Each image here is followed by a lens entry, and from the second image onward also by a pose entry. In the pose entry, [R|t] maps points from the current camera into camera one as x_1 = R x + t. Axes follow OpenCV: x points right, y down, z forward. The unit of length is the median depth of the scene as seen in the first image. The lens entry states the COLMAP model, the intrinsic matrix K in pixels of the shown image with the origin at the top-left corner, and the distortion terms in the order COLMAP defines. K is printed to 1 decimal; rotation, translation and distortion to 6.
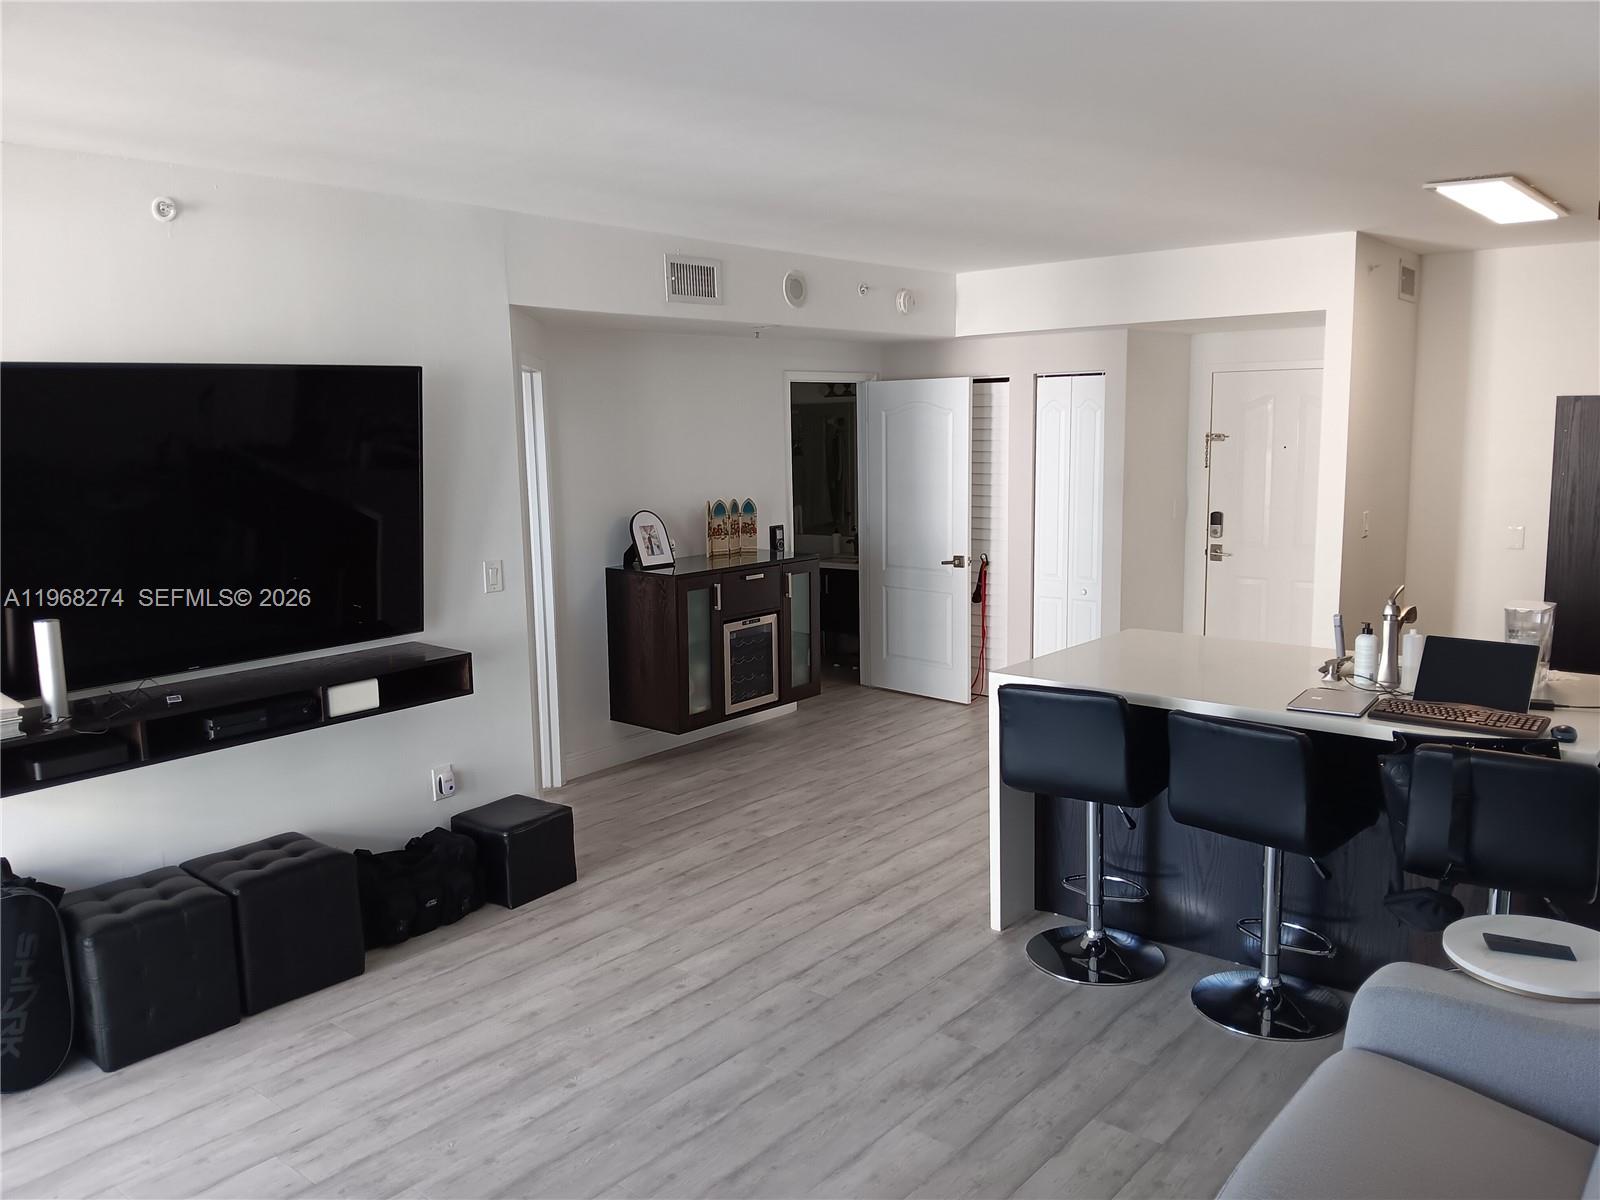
lens RADIAL K [[1244.2, 0, 792.7], [0, 1244.2, 595.6], [0, 0, 1]] dist [0.110262, -0.141832]
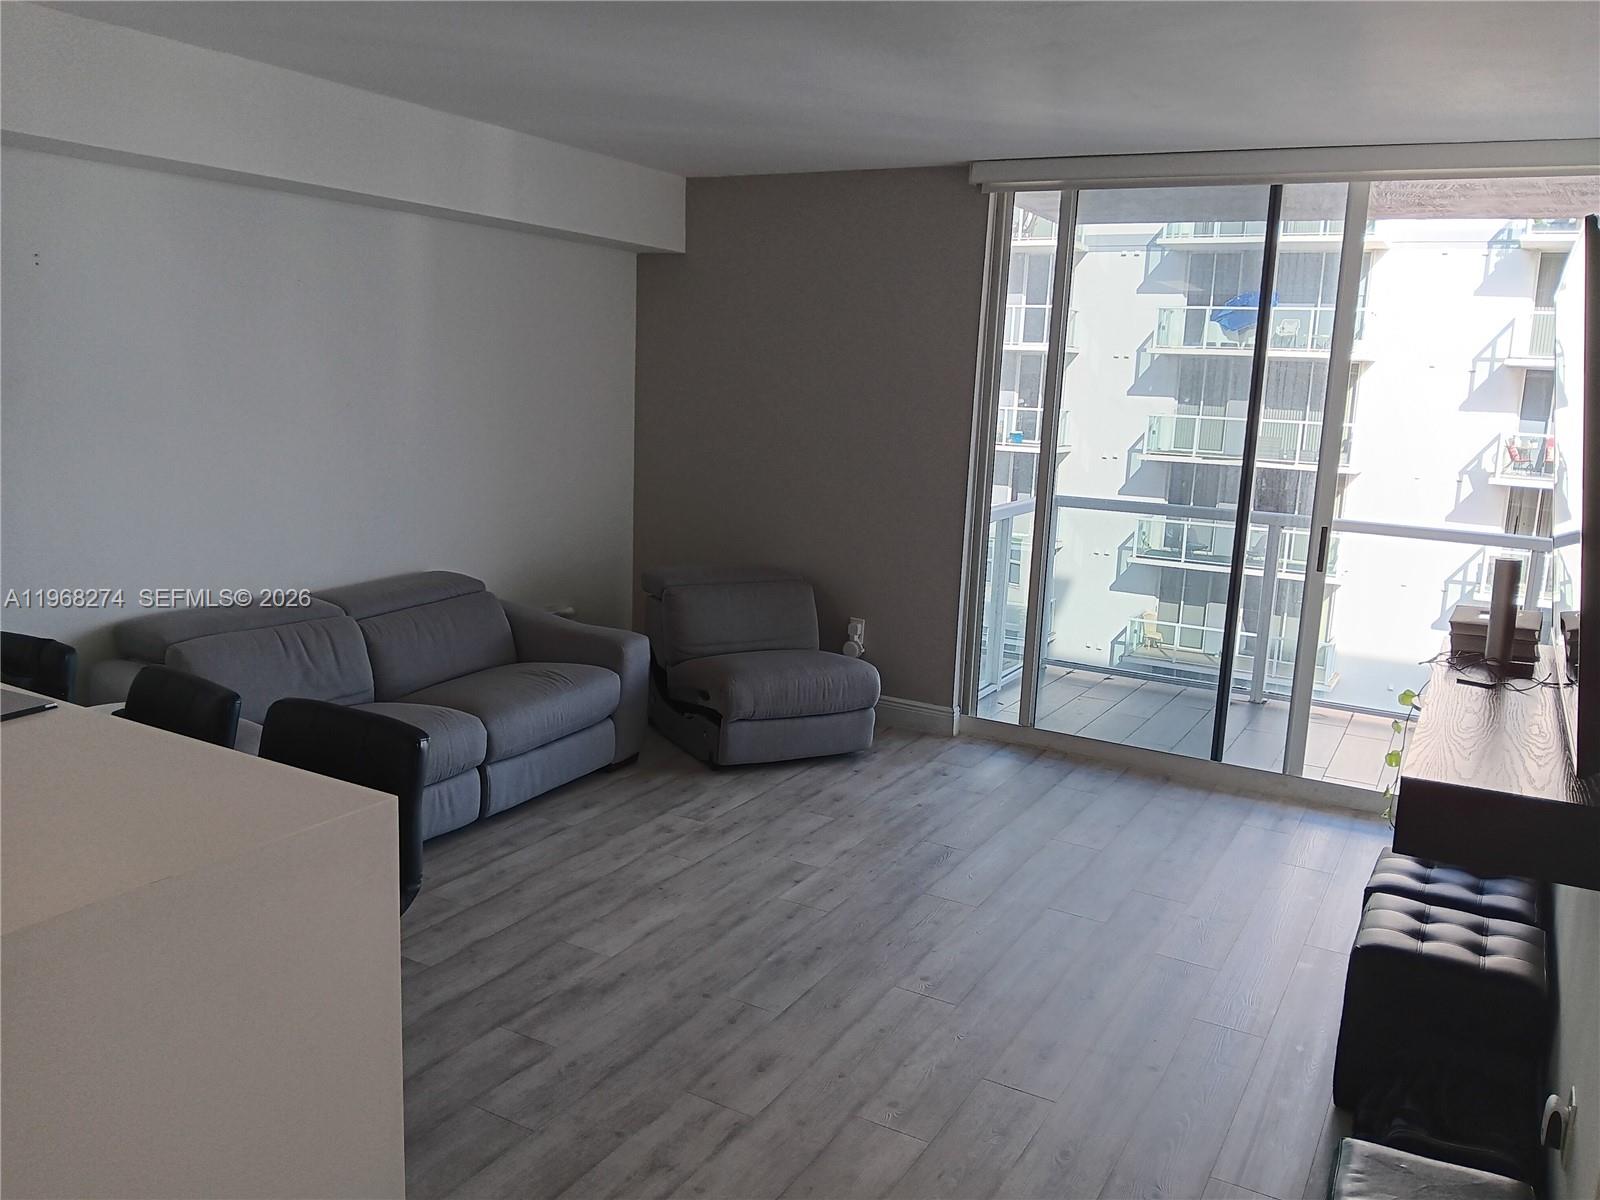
lens RADIAL K [[1261.1, 0, 801.8], [0, 1261.1, 594.2], [0, 0, 1]] dist [-0.006595, -0.002992]
pose [[-0.983100, 0.006199, -0.182964, 0.109219], [-0.052624, 0.947676, 0.314866, -0.227429], [0.175342, 0.319173, -0.931334, 1.798083]]
